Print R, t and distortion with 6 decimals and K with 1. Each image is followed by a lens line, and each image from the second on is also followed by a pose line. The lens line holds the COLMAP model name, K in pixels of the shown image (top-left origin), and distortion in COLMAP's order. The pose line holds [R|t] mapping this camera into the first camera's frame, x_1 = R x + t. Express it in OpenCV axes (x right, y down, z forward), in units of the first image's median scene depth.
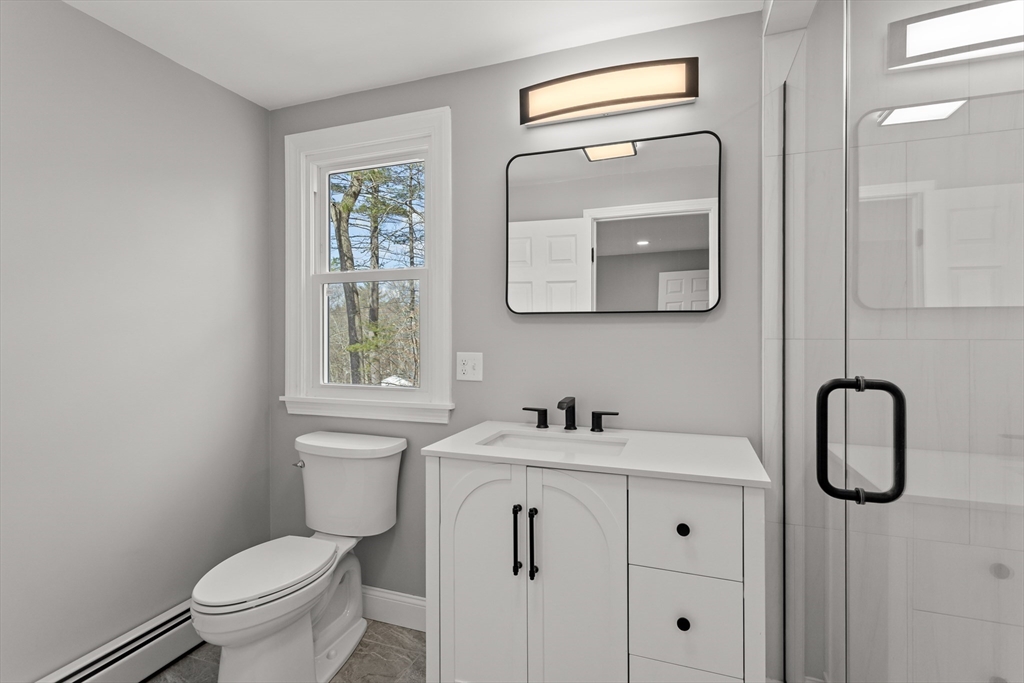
lens RADIAL K [[482.1, 0, 510.3], [0, 482.1, 336.3], [0, 0, 1]] dist [-0.002084, -0.000146]
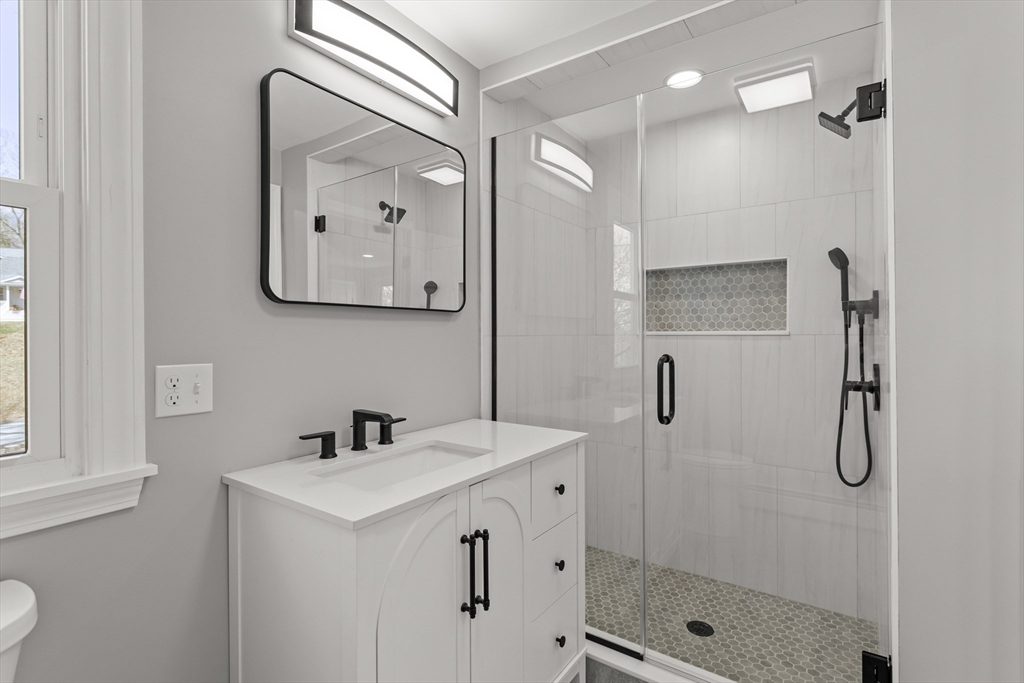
lens RADIAL K [[482.1, 0, 511.6], [0, 482.1, 342.3], [0, 0, 1]] dist [-0.002084, -0.000146]
pose [[0.256060, -0.015391, 0.966538, -0.578442], [0.003333, 0.999881, 0.015040, 0.000955], [-0.966655, -0.000630, 0.256080, 0.534700]]
